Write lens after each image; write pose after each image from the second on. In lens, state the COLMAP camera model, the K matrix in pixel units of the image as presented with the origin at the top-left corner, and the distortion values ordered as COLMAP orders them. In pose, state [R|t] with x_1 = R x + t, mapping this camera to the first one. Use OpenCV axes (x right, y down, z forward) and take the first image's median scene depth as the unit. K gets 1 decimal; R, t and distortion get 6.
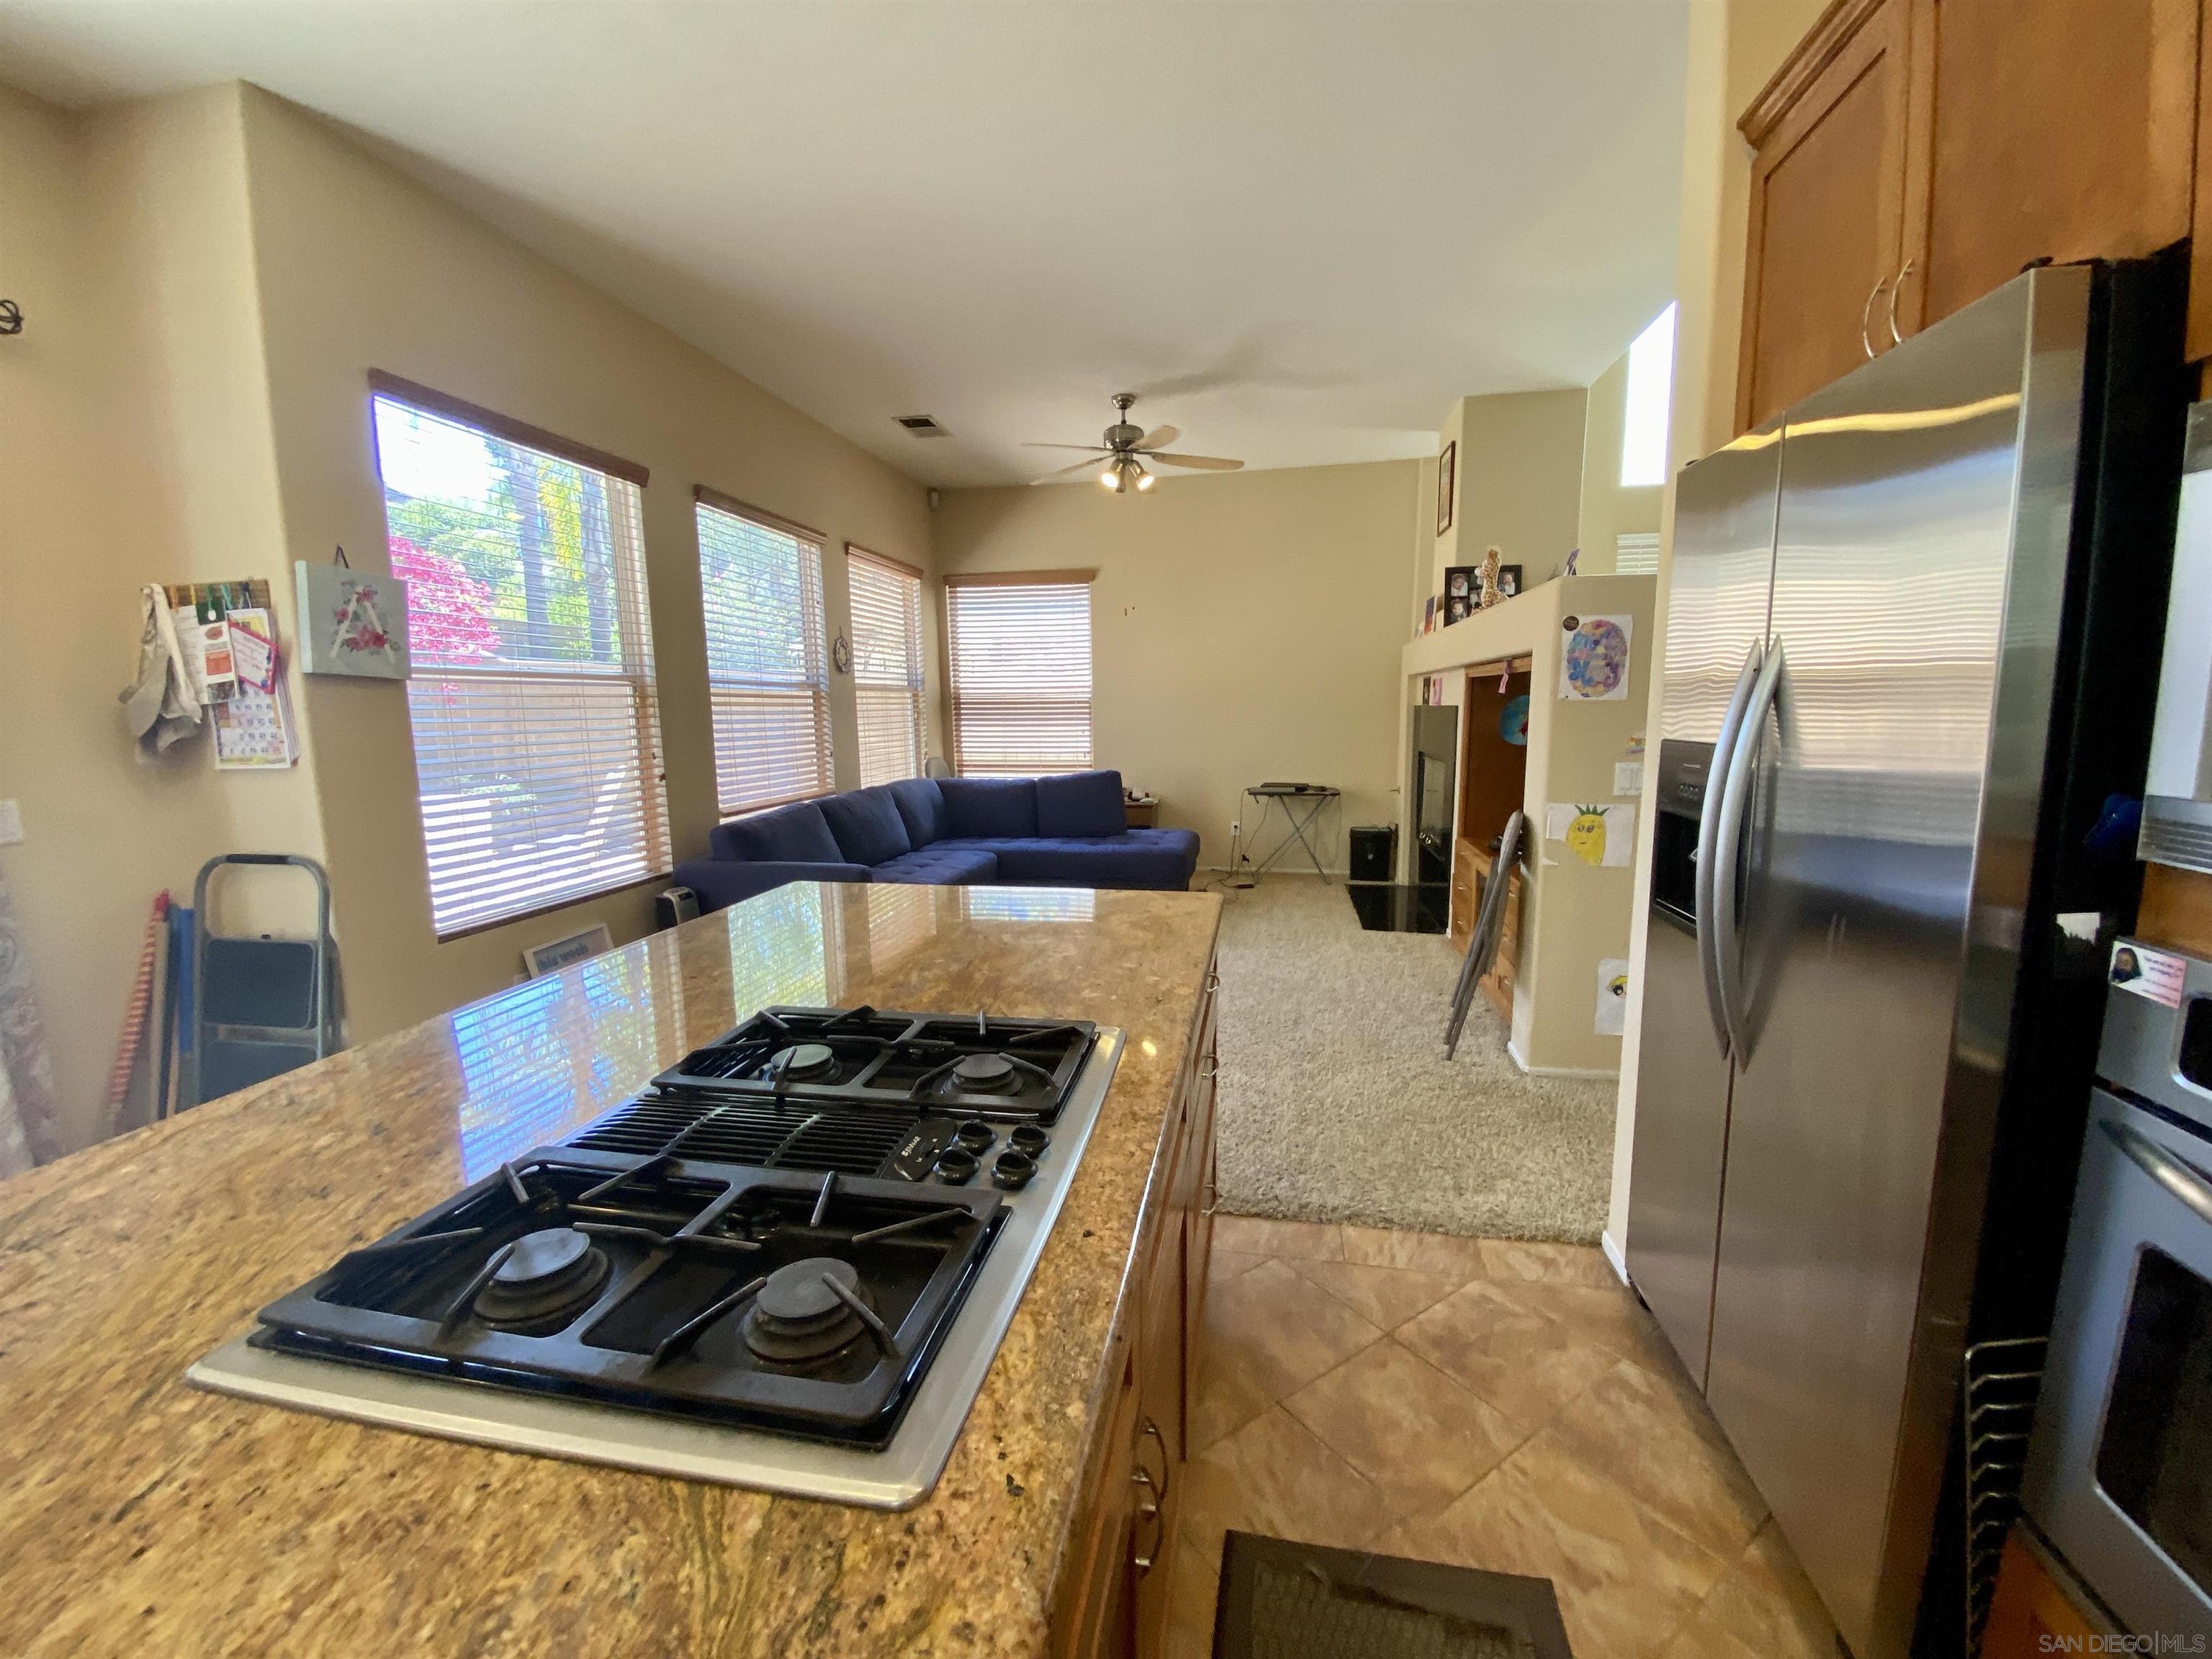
lens RADIAL K [[892.7, 0, 1103.4], [0, 892.7, 847.2], [0, 0, 1]] dist [0.033075, -0.027414]
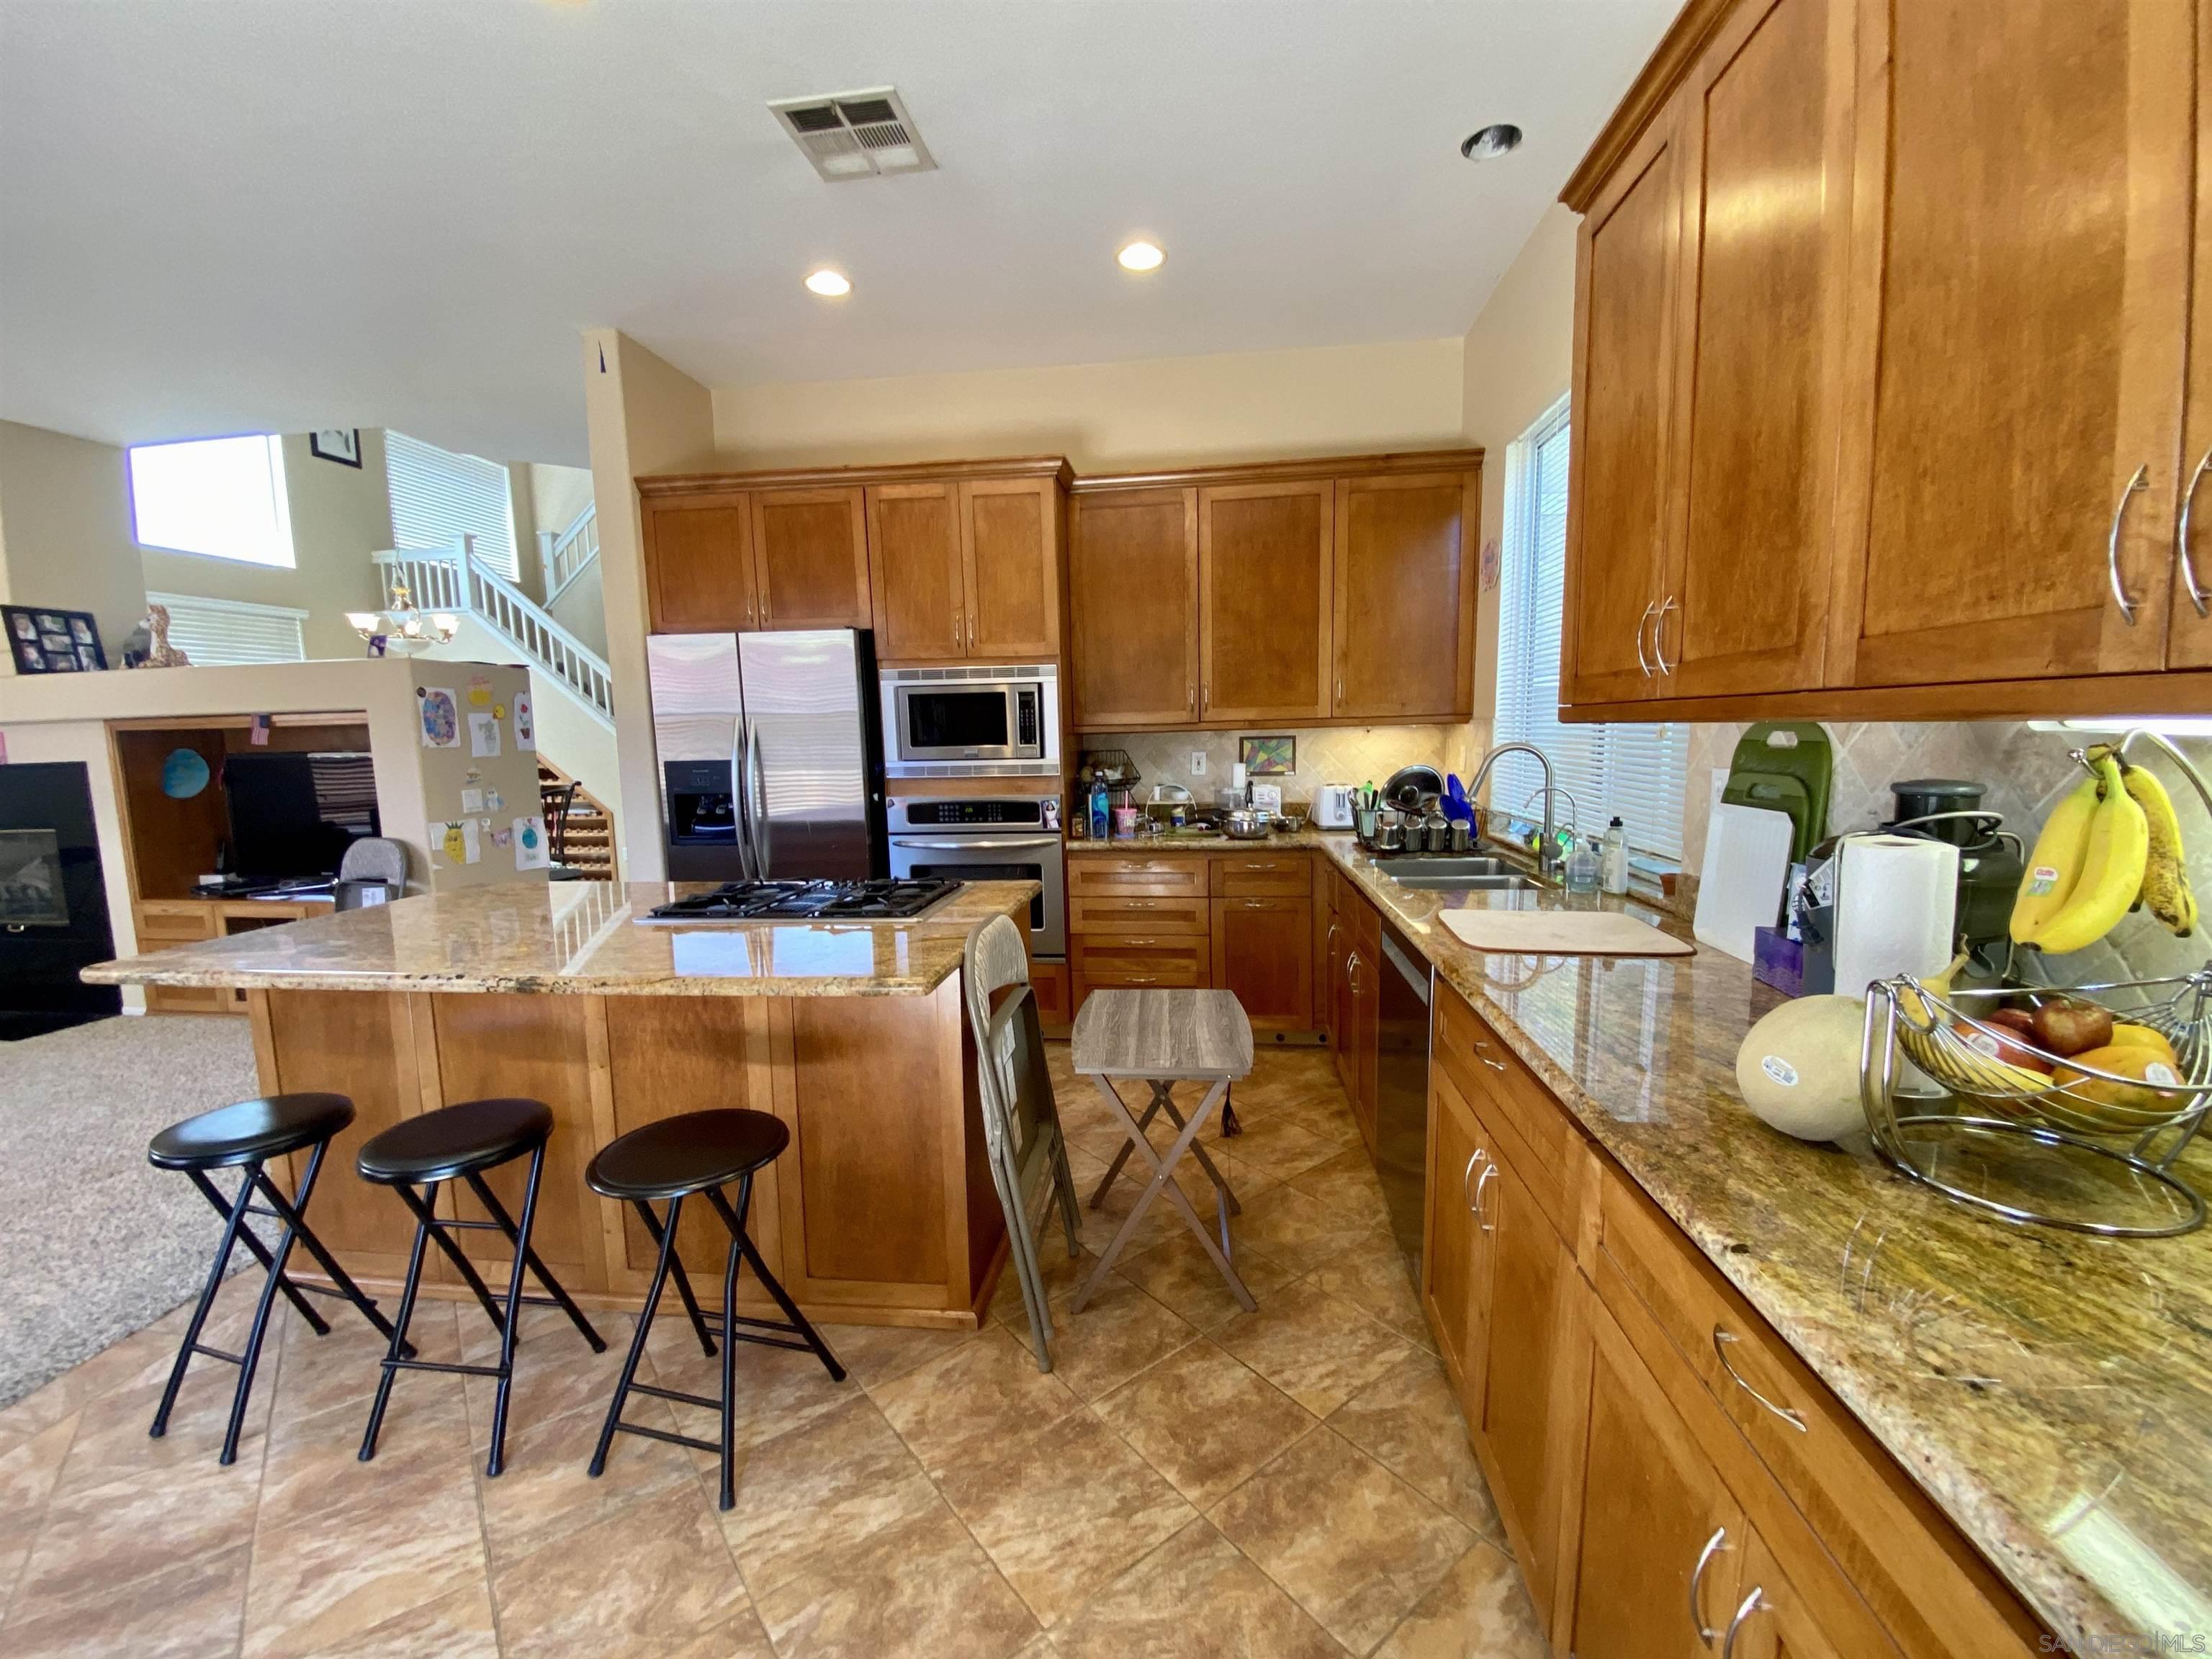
lens RADIAL K [[899.5, 0, 1107.0], [0, 899.5, 839.0], [0, 0, 1]] dist [0.022412, -0.021689]
pose [[-0.073718, -0.104995, 0.991737, -0.559971], [0.176832, 0.977309, 0.116612, -0.002925], [-0.981477, 0.183967, -0.053479, 0.047420]]
